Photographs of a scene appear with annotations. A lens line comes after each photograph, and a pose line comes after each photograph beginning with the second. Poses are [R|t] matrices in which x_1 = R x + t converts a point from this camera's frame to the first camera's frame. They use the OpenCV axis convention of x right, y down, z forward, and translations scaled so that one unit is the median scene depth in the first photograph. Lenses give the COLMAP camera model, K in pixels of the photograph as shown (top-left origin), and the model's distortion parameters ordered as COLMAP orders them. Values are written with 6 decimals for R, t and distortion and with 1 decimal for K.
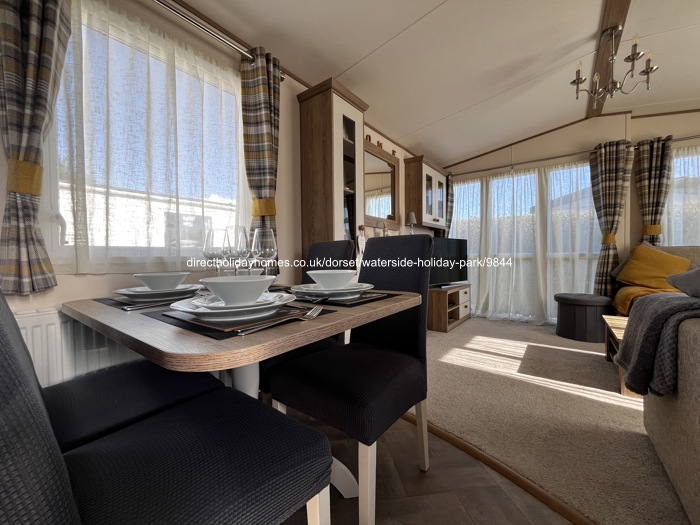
lens RADIAL K [[285.6, 0, 350.0], [0, 285.6, 262.5], [0, 0, 1]] dist [-0.002932, -0.000409]
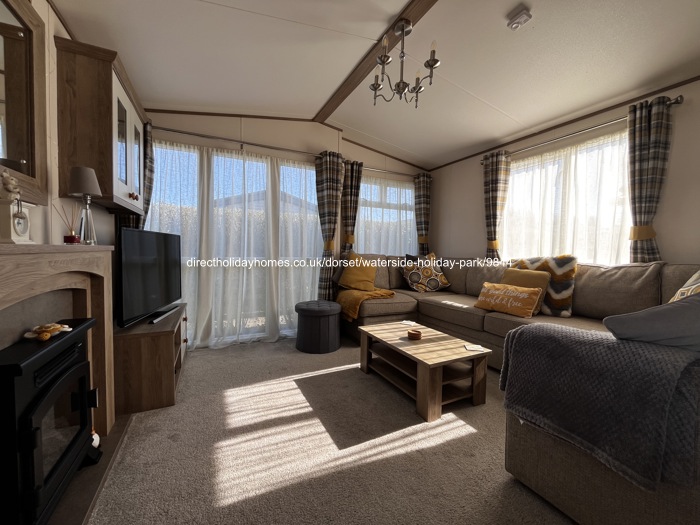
lens RADIAL K [[285.6, 0, 350.0], [0, 285.6, 262.5], [0, 0, 1]] dist [-0.002932, -0.000409]
pose [[0.454375, -0.019504, 0.890597, 0.007018], [-0.005956, 0.999671, 0.024932, -0.045518], [-0.890791, -0.016633, 0.454109, 0.446208]]
